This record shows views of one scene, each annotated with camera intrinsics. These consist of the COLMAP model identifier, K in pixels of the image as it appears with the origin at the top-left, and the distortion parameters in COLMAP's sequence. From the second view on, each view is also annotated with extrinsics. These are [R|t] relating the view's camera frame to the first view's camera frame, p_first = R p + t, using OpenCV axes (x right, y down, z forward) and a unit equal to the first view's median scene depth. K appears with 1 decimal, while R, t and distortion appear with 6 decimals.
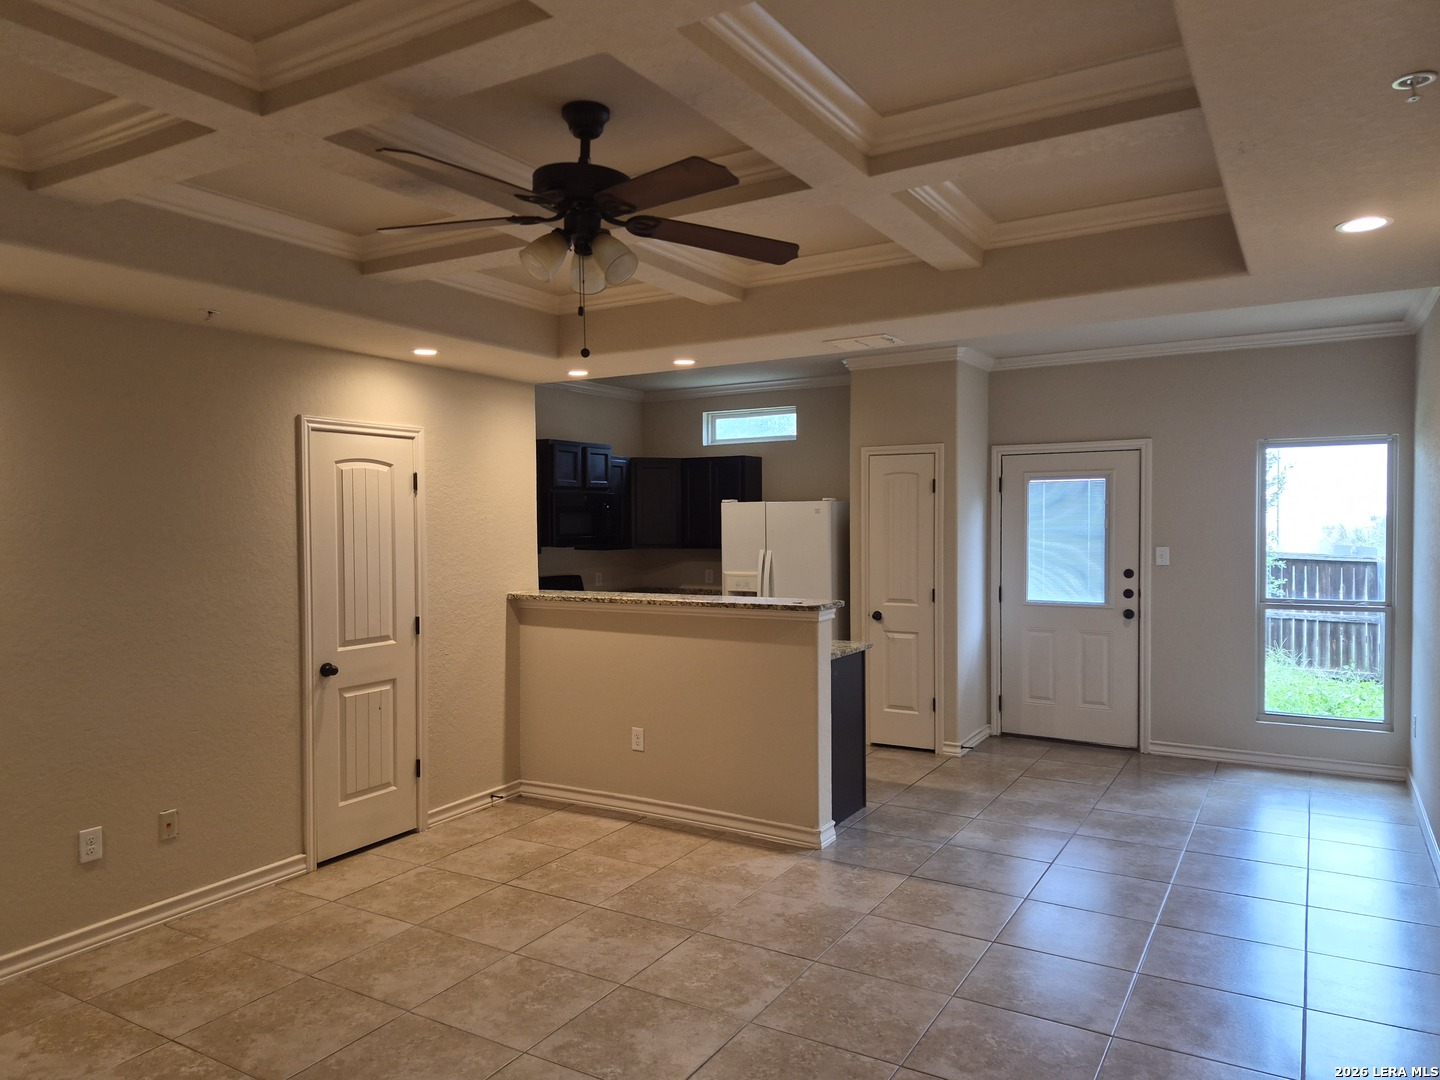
lens RADIAL K [[1008.8, 0, 695.1], [0, 1008.8, 541.4], [0, 0, 1]] dist [0.064816, -0.043109]
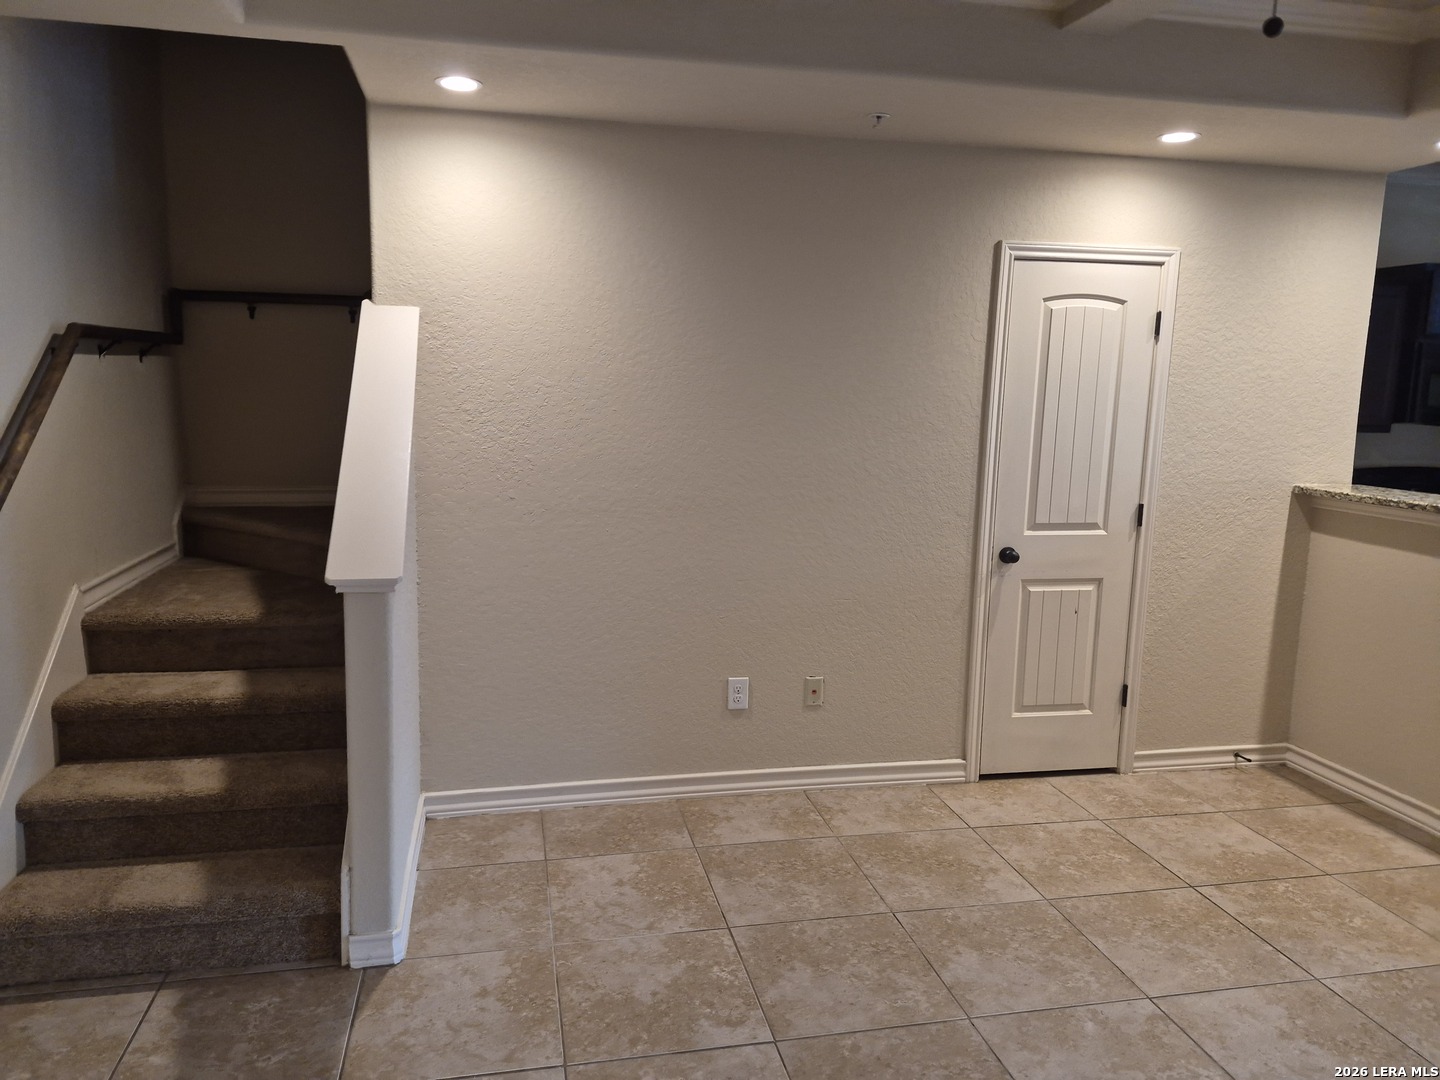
lens RADIAL K [[1015.7, 0, 717.3], [0, 1015.7, 518.1], [0, 0, 1]] dist [0.070607, -0.060058]
pose [[0.686991, 0.128141, -0.715278, 0.069375], [-0.047434, 0.990138, 0.131823, -0.002160], [0.725116, -0.056632, 0.686294, 0.265395]]
